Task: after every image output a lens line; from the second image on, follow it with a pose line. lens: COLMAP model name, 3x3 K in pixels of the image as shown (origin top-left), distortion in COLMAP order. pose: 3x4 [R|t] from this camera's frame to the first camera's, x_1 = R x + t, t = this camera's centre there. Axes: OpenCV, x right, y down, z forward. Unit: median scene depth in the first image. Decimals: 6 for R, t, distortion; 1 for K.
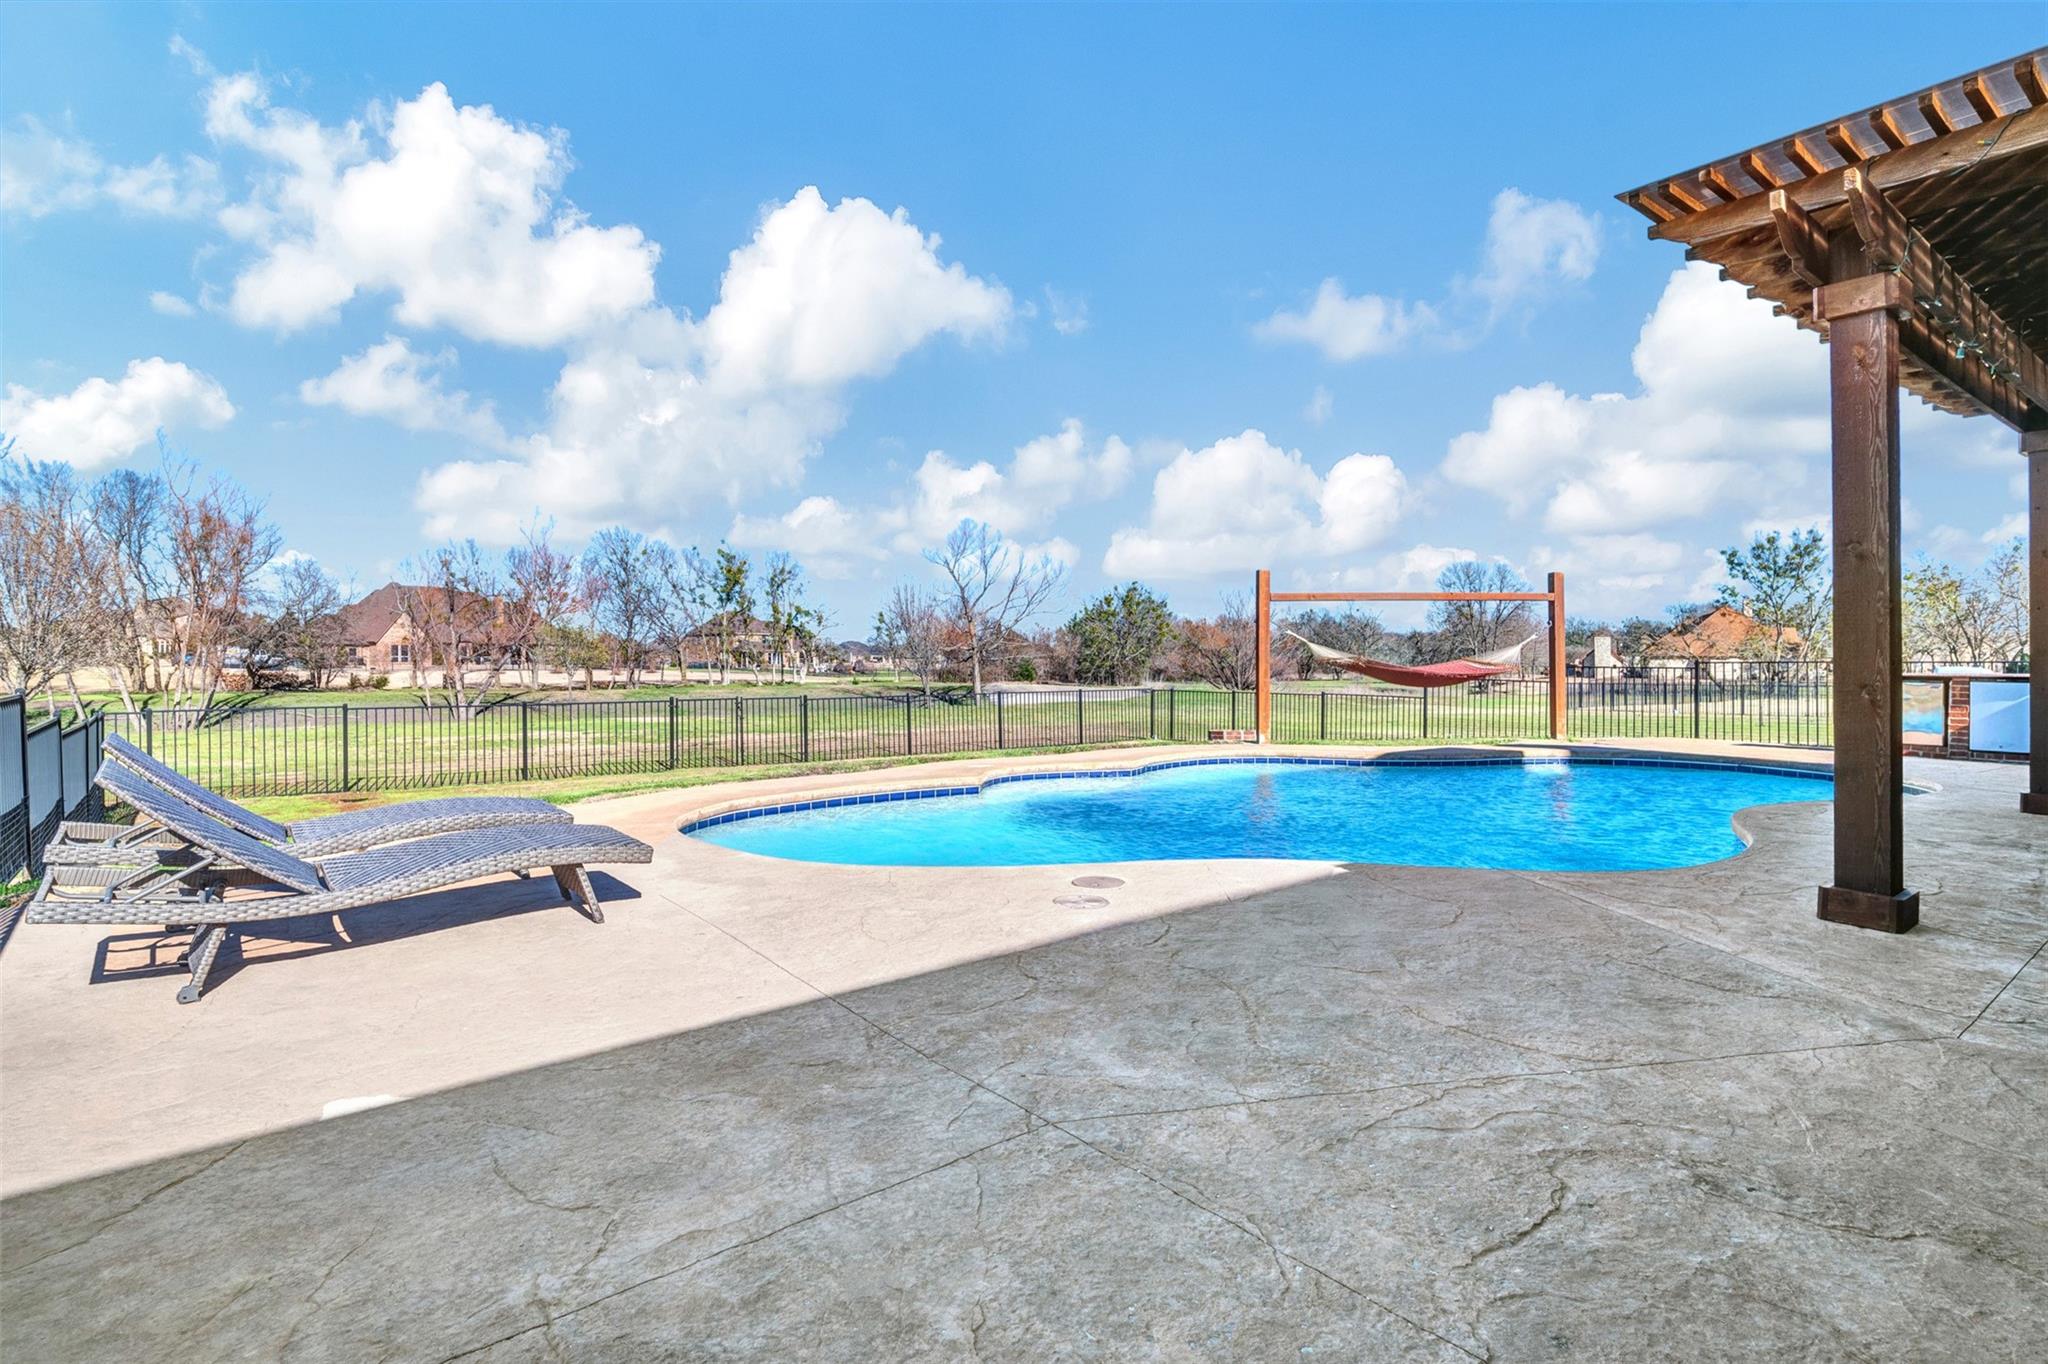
lens RADIAL K [[1060.4, 0, 1030.9], [0, 1060.4, 676.7], [0, 0, 1]] dist [-0.005971, 0.001997]
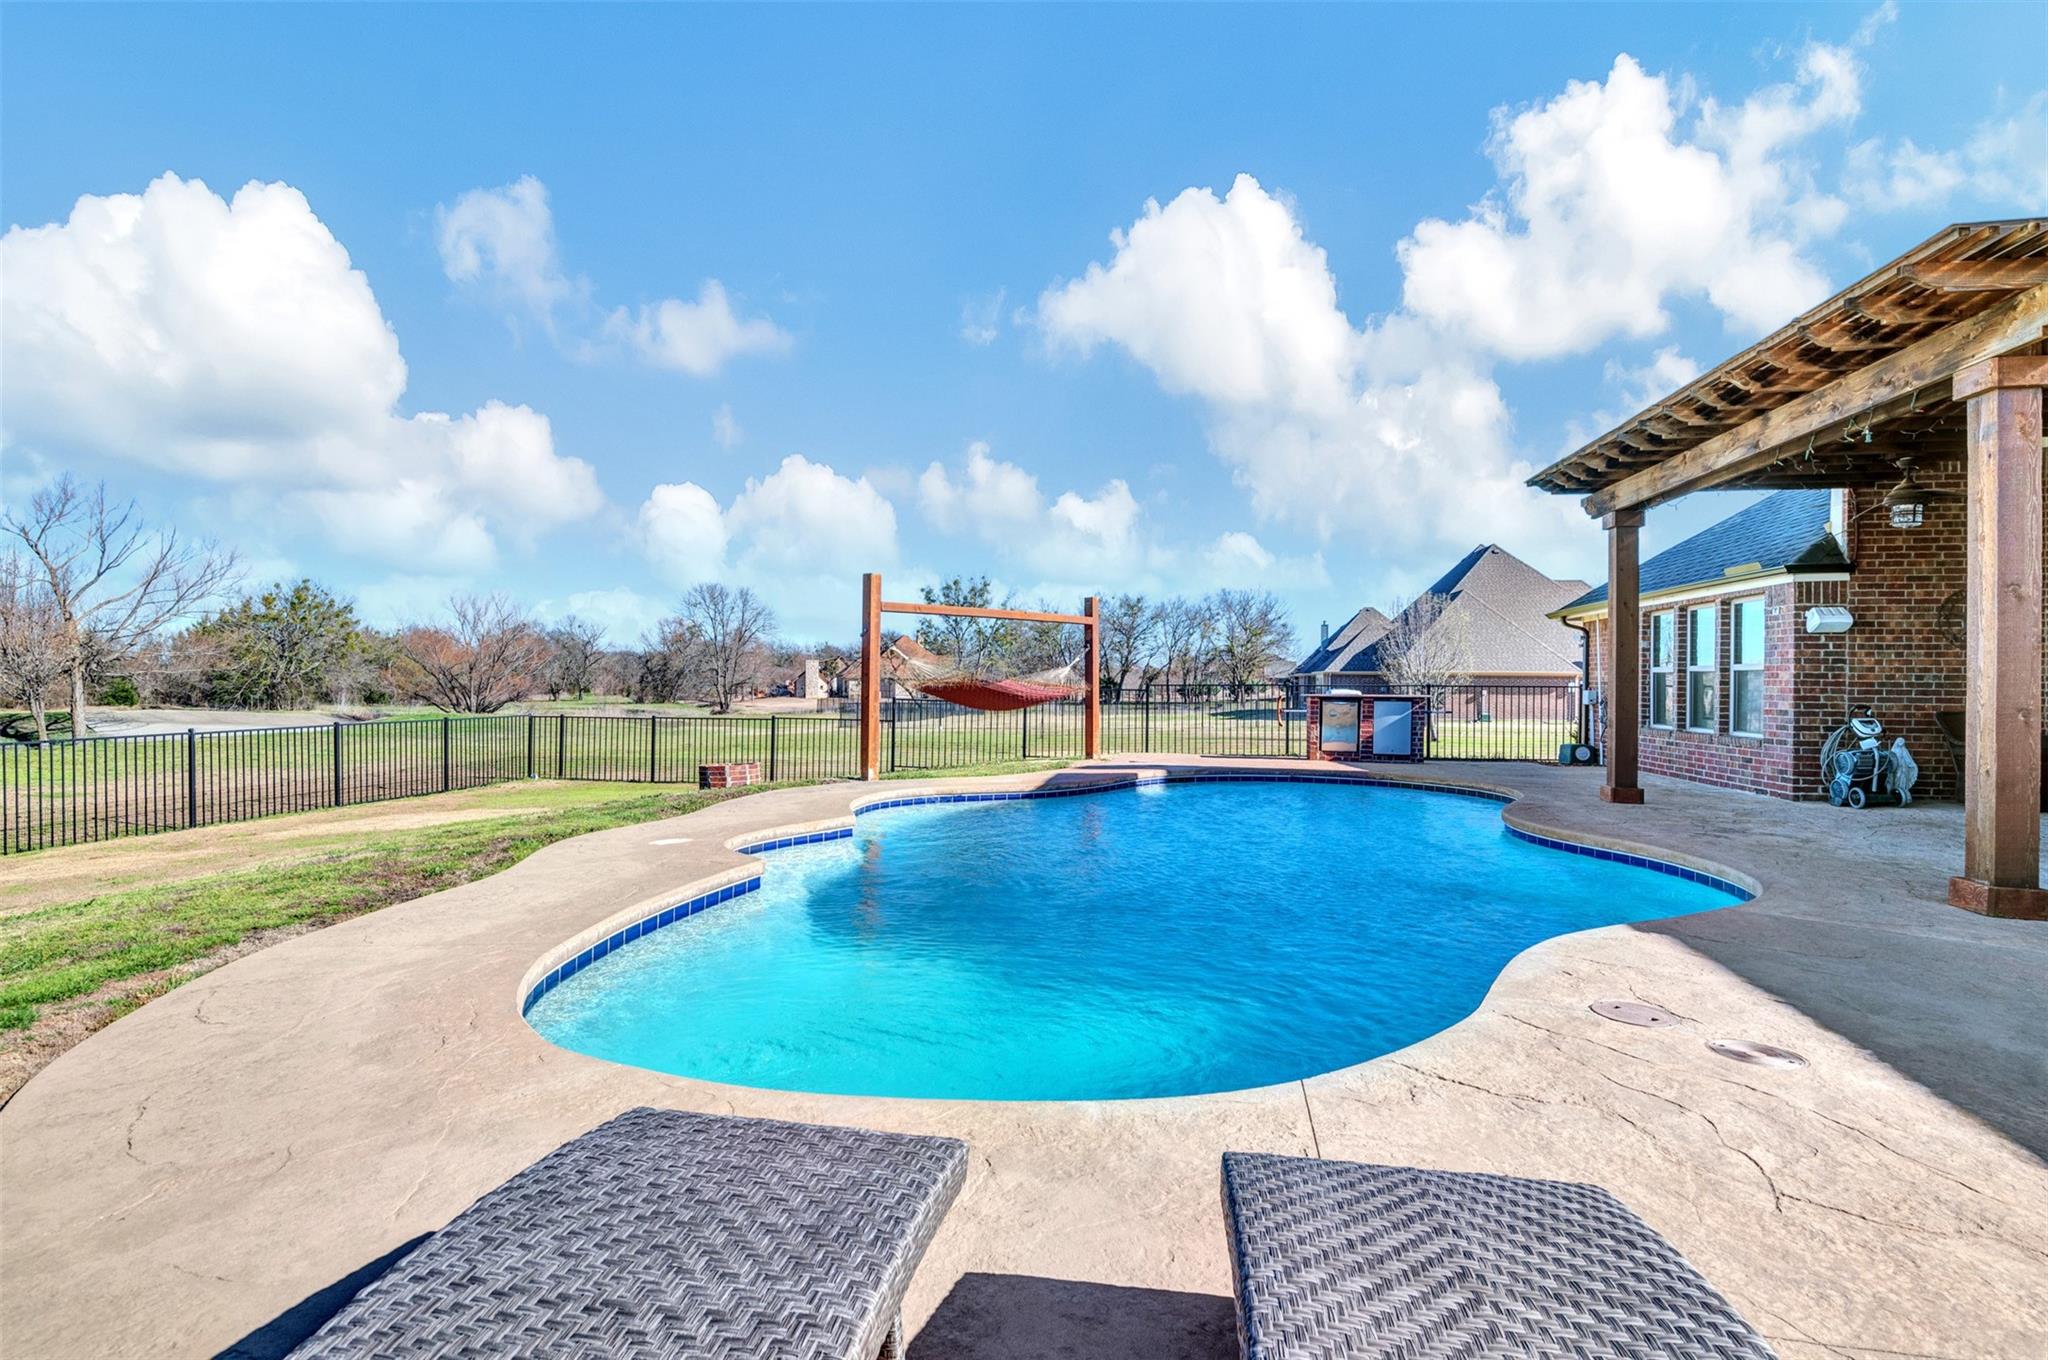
lens RADIAL K [[1060.4, 0, 1028.0], [0, 1060.4, 677.5], [0, 0, 1]] dist [-0.005971, 0.001997]
pose [[0.732783, 0.008646, 0.680408, -0.068612], [0.003715, 0.999854, -0.016707, -0.000929], [-0.680453, 0.014770, 0.732643, 0.077546]]
